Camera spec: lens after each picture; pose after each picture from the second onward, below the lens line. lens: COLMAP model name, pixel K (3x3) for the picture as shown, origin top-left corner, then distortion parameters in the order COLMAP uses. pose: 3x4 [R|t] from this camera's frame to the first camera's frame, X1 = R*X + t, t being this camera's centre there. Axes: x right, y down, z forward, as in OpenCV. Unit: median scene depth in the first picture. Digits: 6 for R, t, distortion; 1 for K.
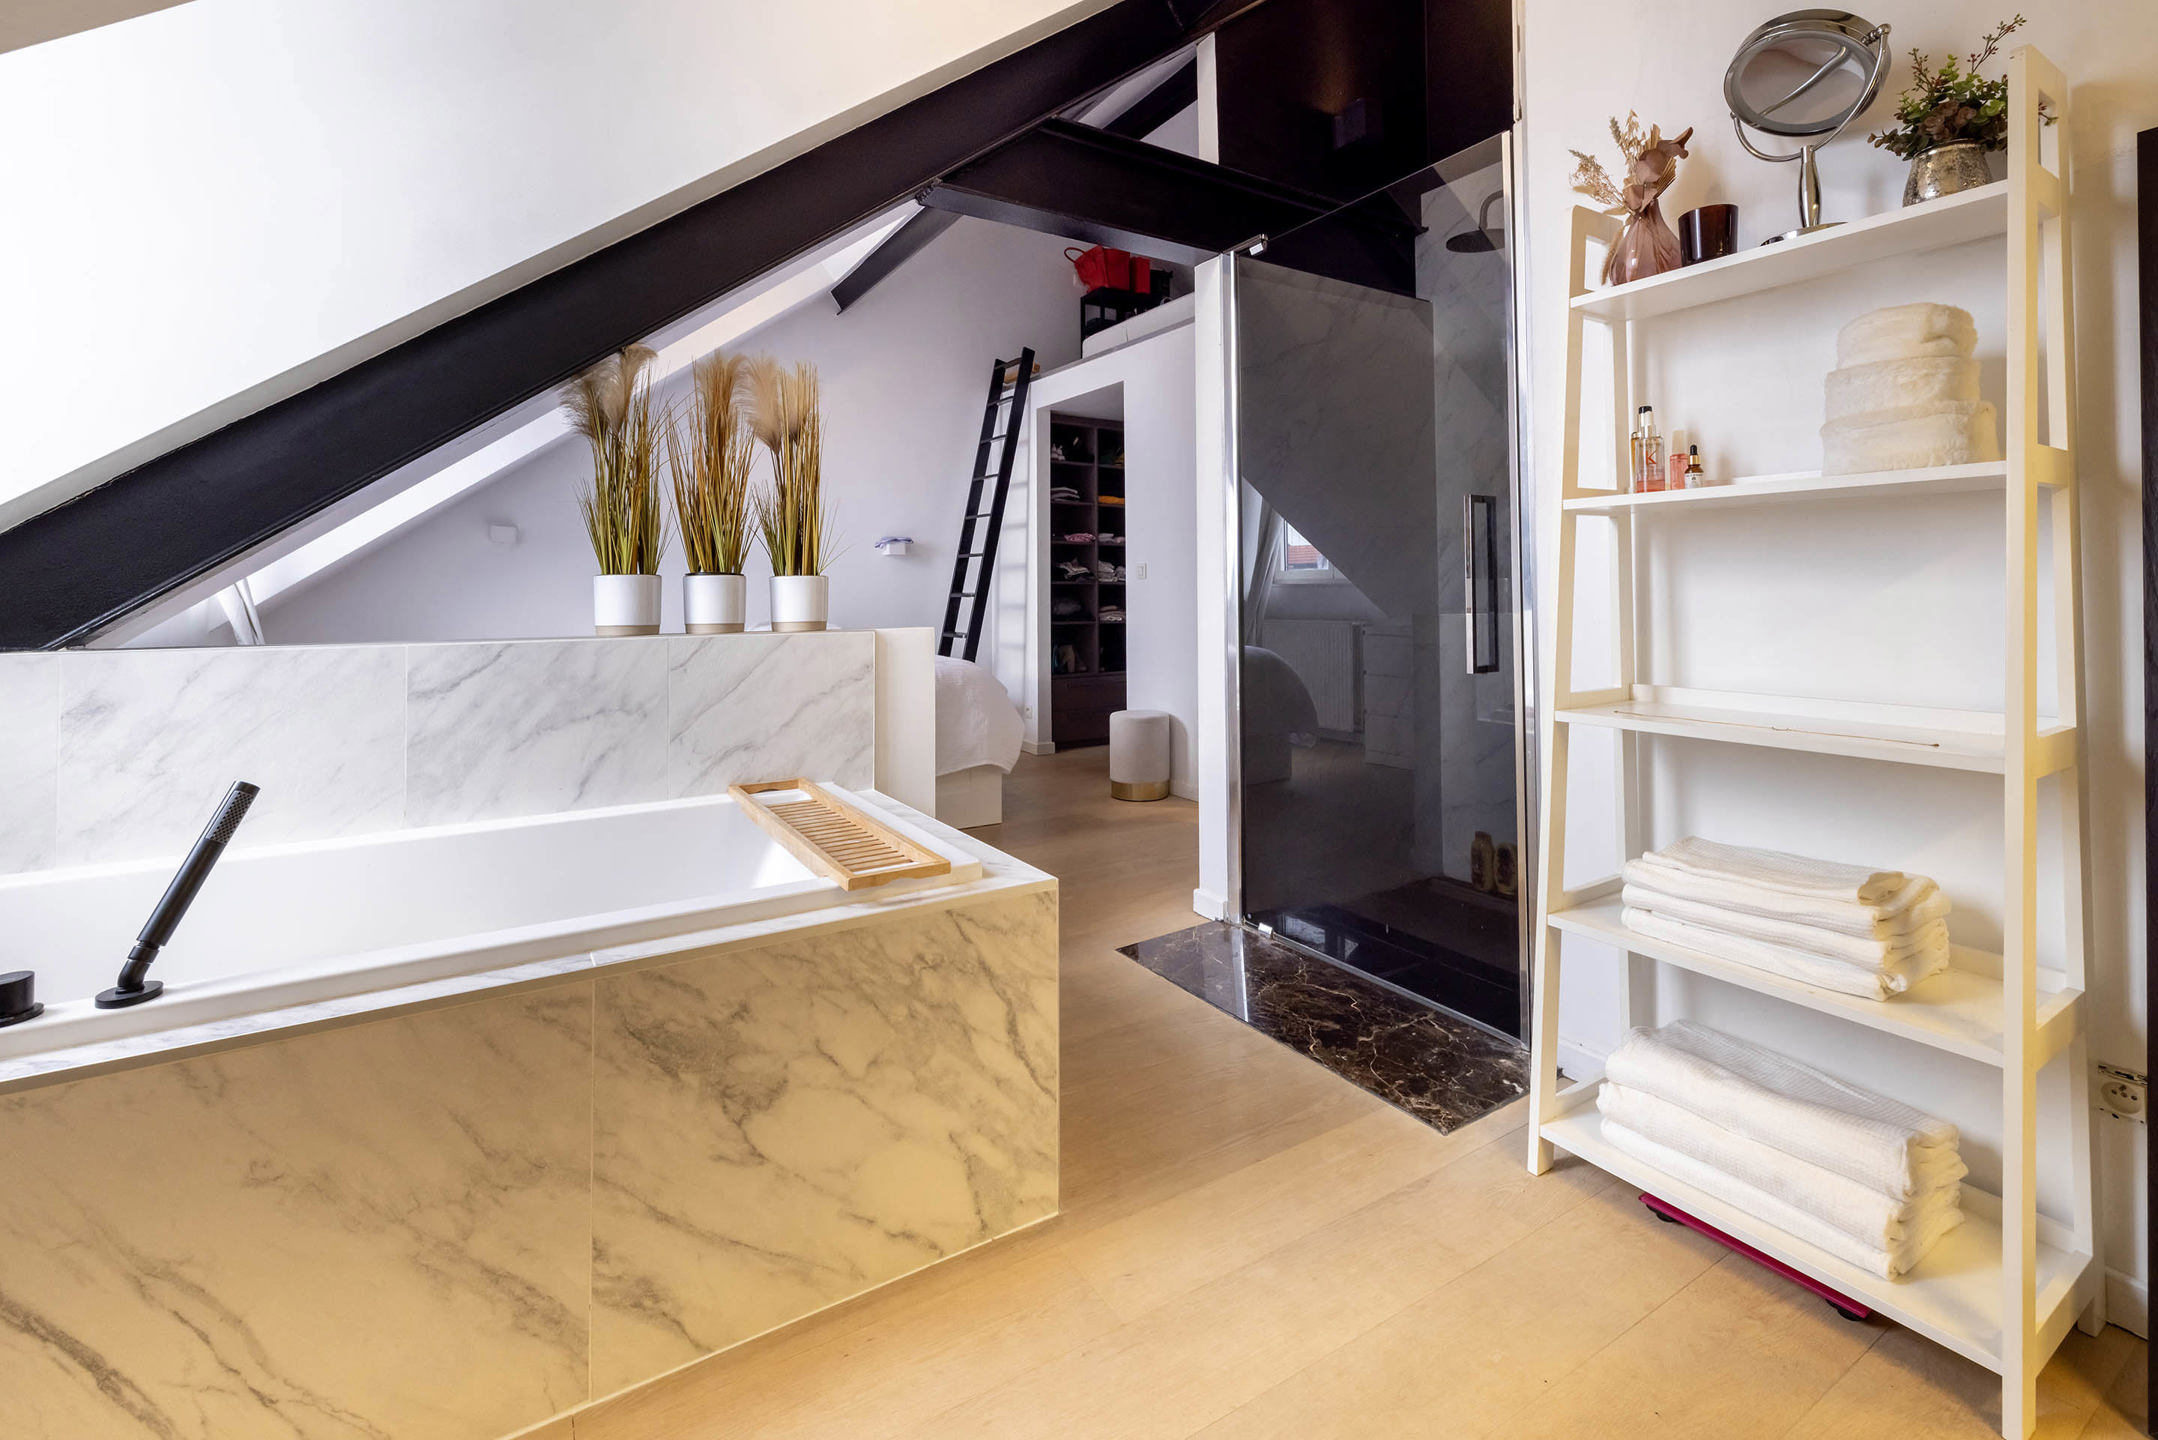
lens RADIAL K [[951.2, 0, 1077.8], [0, 951.2, 568.4], [0, 0, 1]] dist [-0.000619, -0.000091]
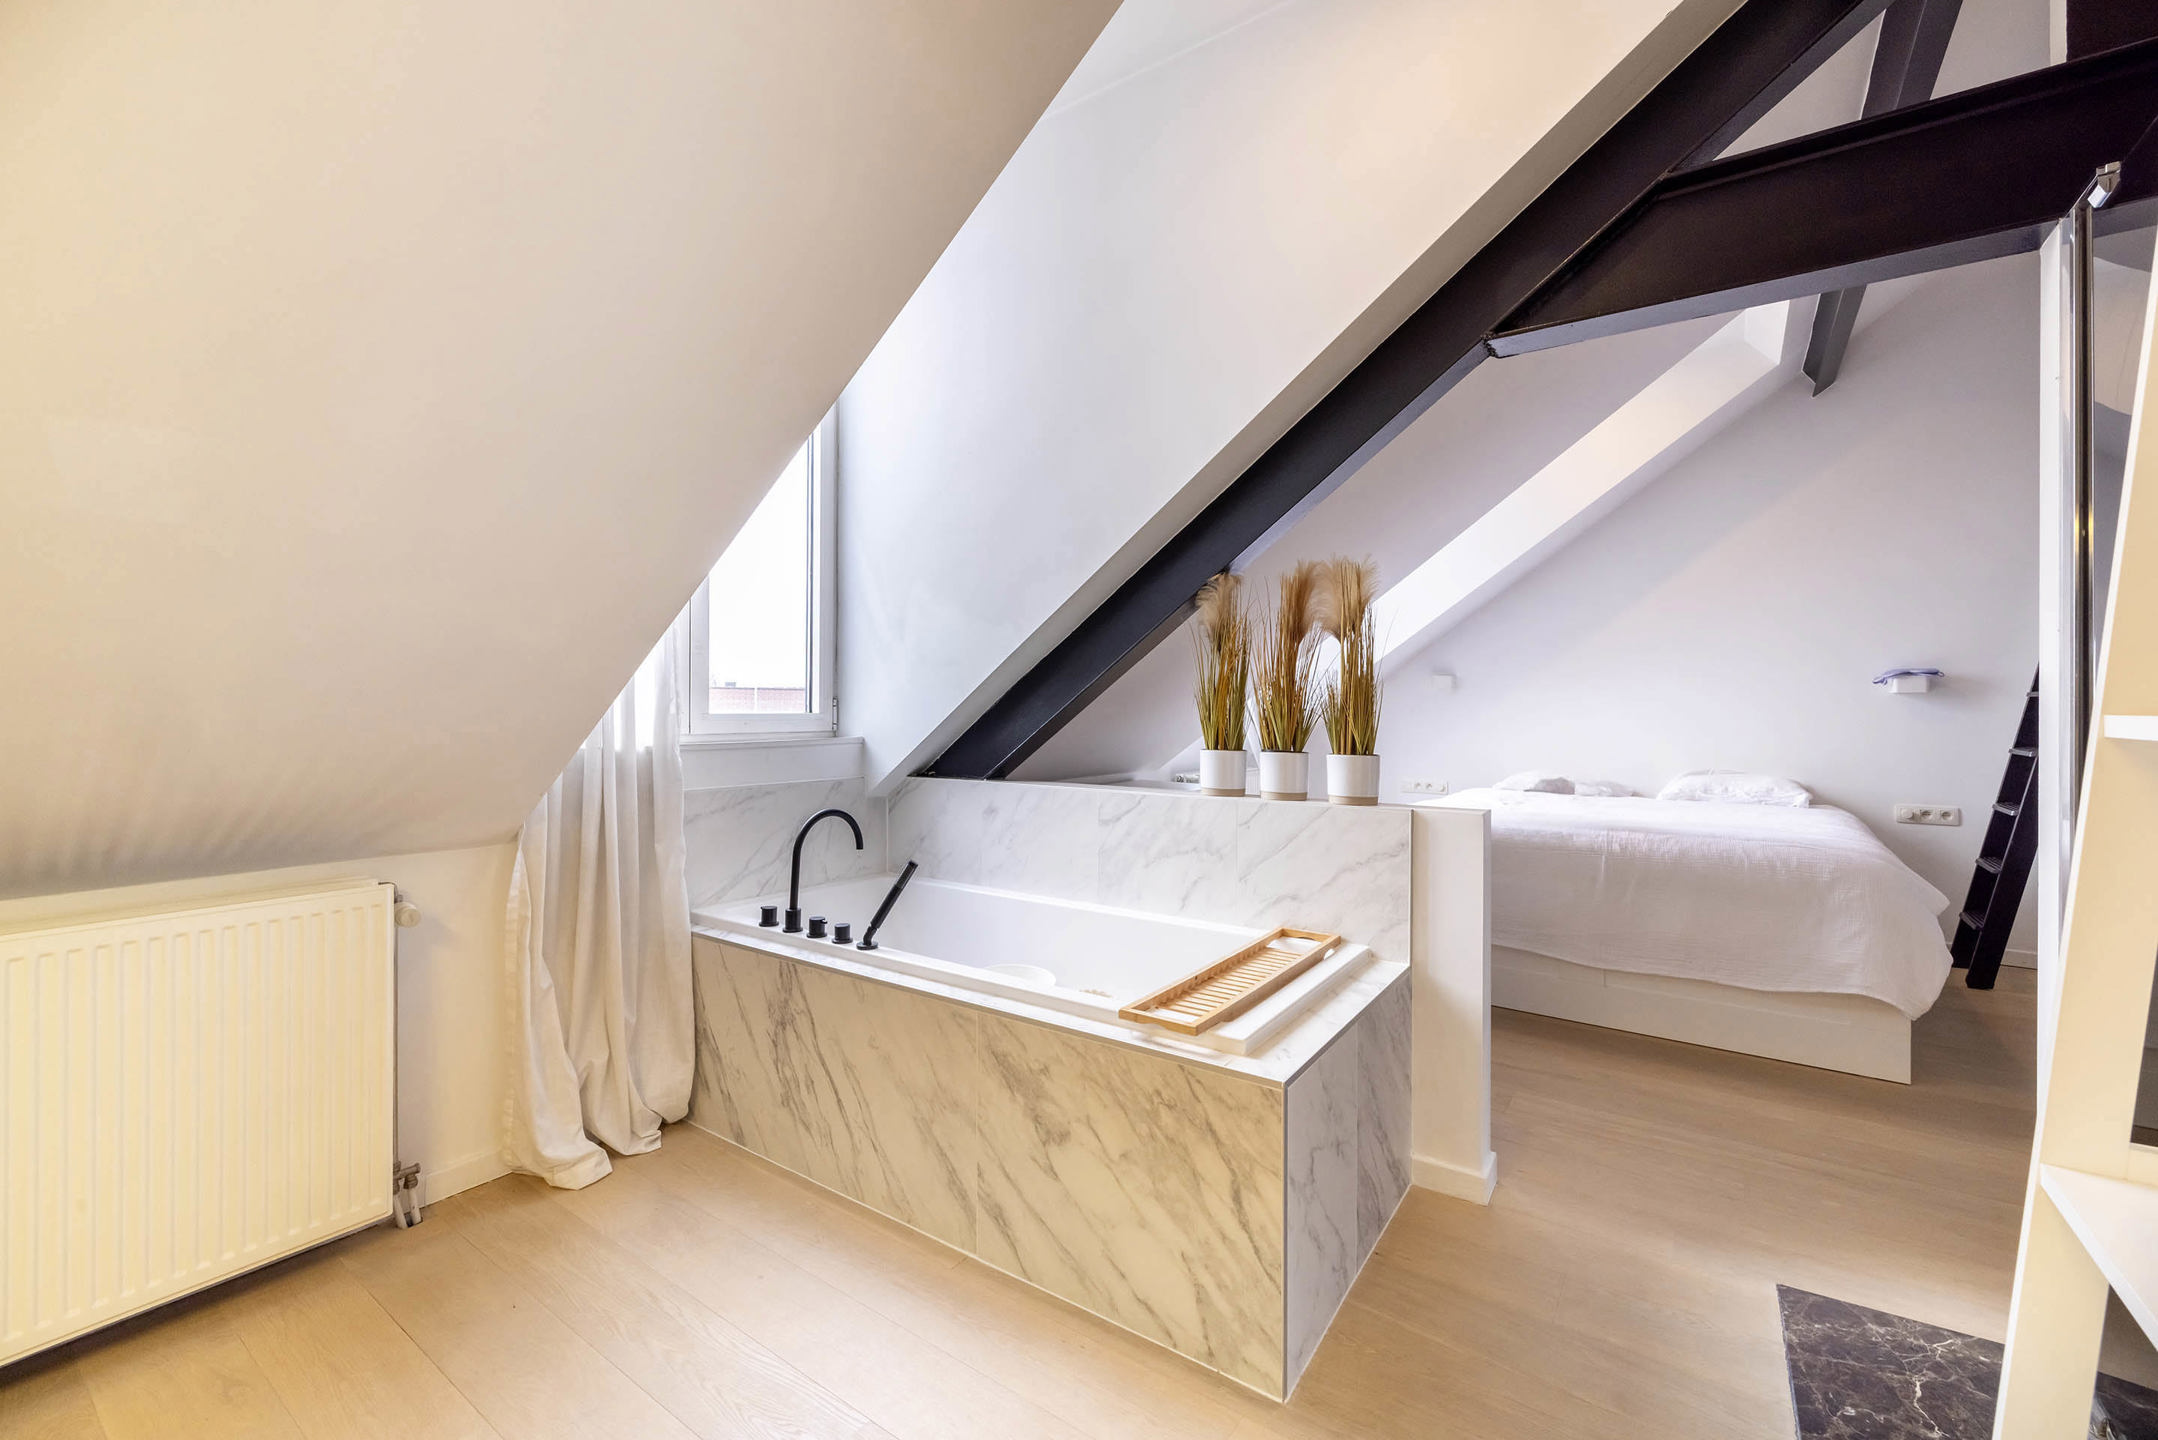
lens RADIAL K [[896.5, 0, 1058.3], [0, 896.5, 700.7], [0, 0, 1]] dist [0.001108, 0.000103]
pose [[0.384512, 0.001169, -0.923119, 0.831371], [0.018104, 0.999797, 0.008807, -0.107258], [0.922943, -0.020099, 0.384412, 0.434072]]
